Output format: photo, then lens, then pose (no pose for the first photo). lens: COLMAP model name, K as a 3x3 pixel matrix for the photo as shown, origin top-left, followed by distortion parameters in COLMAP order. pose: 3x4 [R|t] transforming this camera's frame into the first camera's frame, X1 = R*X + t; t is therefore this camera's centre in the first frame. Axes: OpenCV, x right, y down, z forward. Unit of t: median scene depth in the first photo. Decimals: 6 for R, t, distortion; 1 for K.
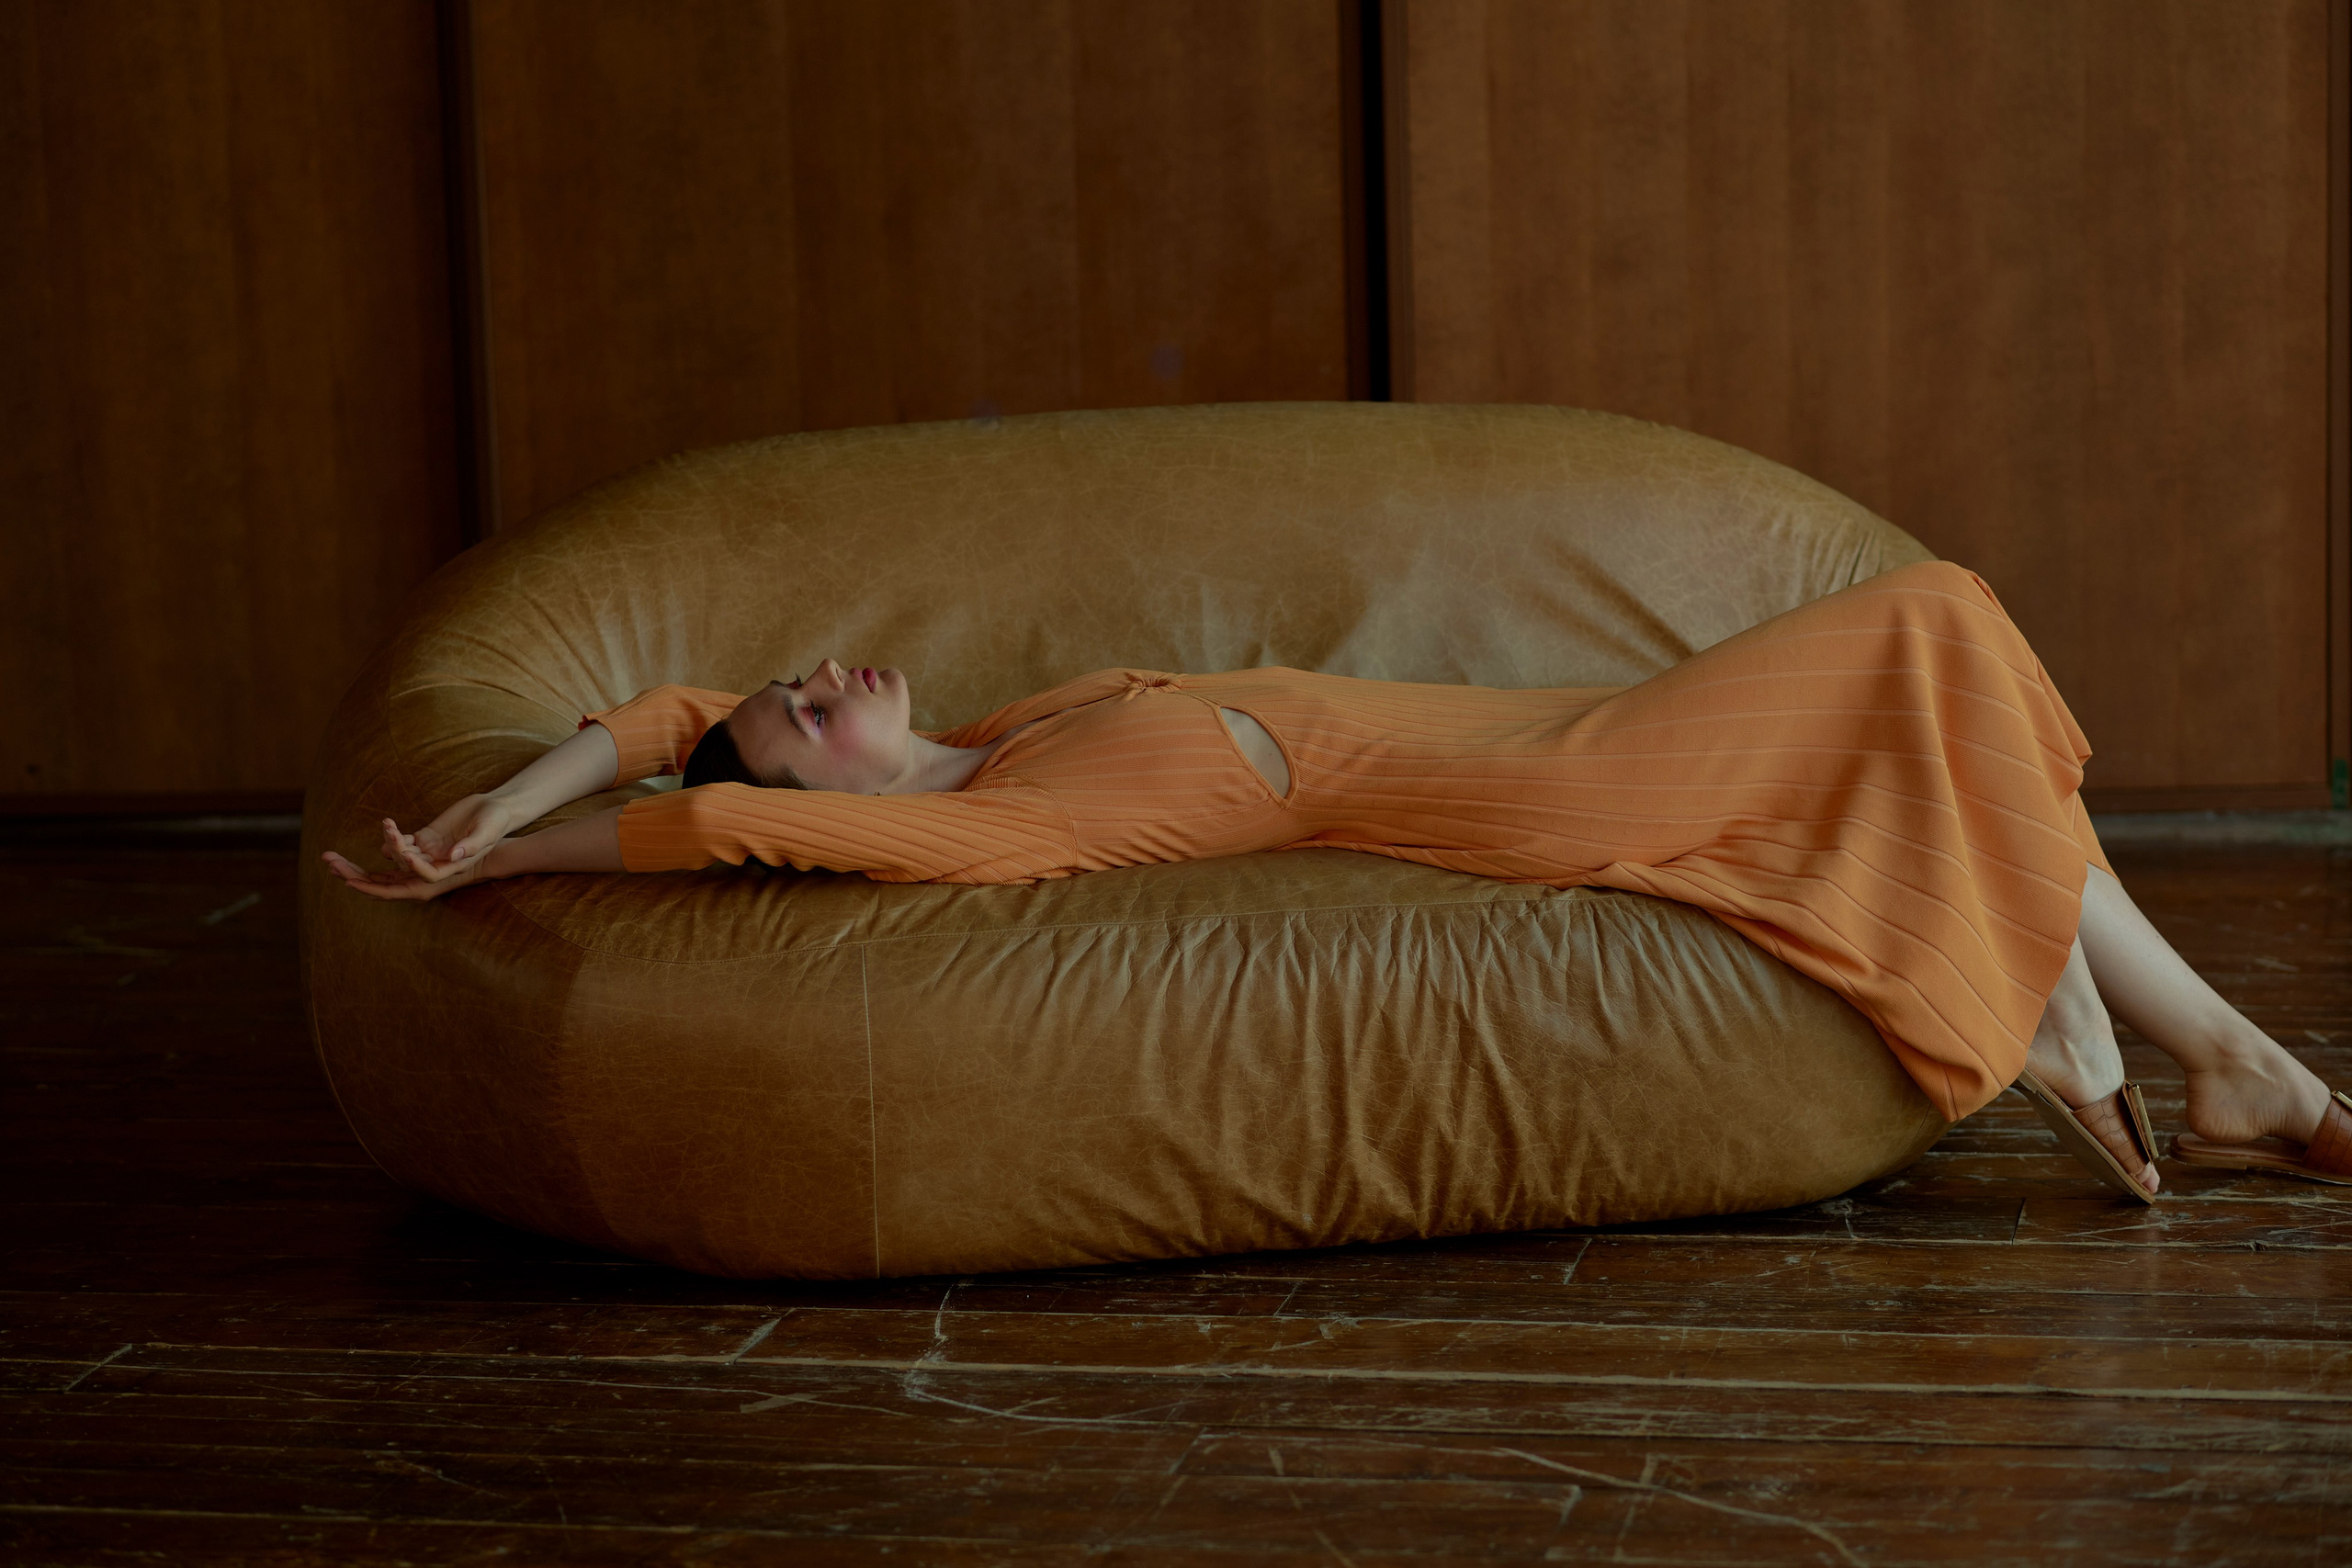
lens RADIAL K [[6594.1, 0, 1178.3], [0, 6594.1, 781.5], [0, 0, 1]] dist [-0.046664, 0.000000]
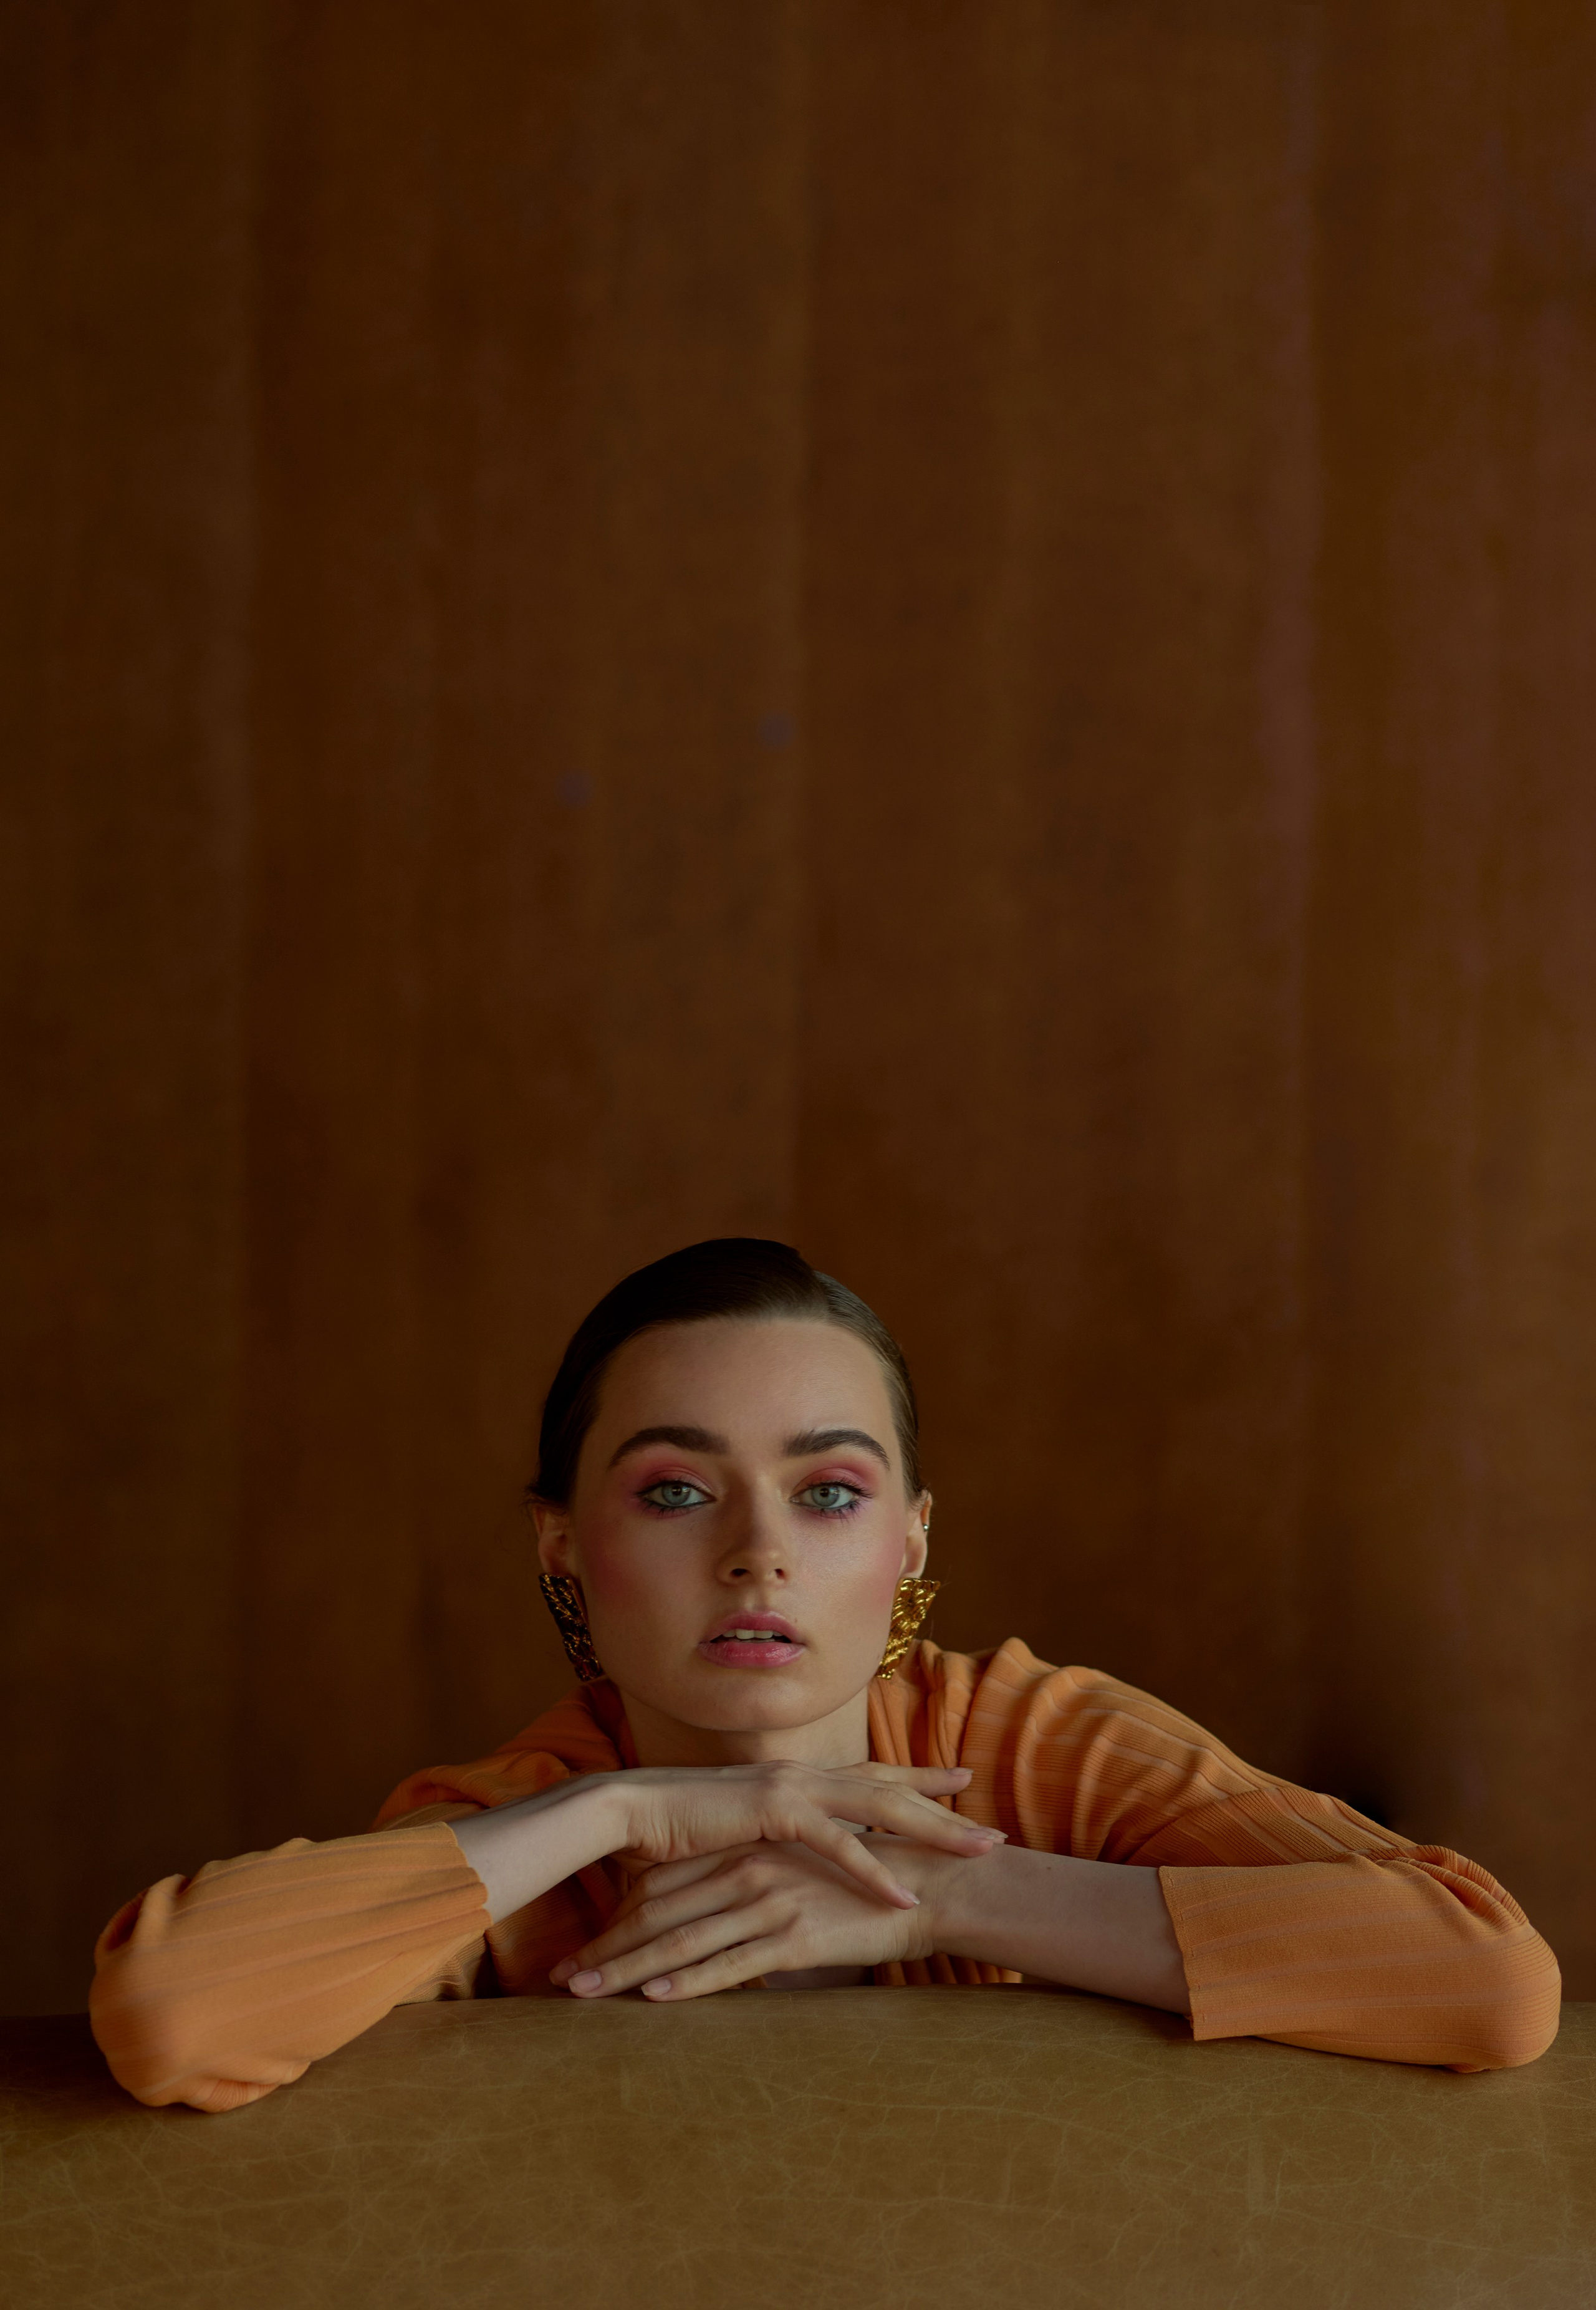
lens RADIAL K [[5997.2, 0, 799.1], [0, 5997.2, 1155.3], [0, 0, 1]] dist [0.018918, 0.000000]
pose [[0.997361, 0.062107, -0.037603, 0.002580], [-0.062210, 0.998062, -0.001596, -0.107865], [0.037431, 0.003931, 0.999292, 0.643530]]
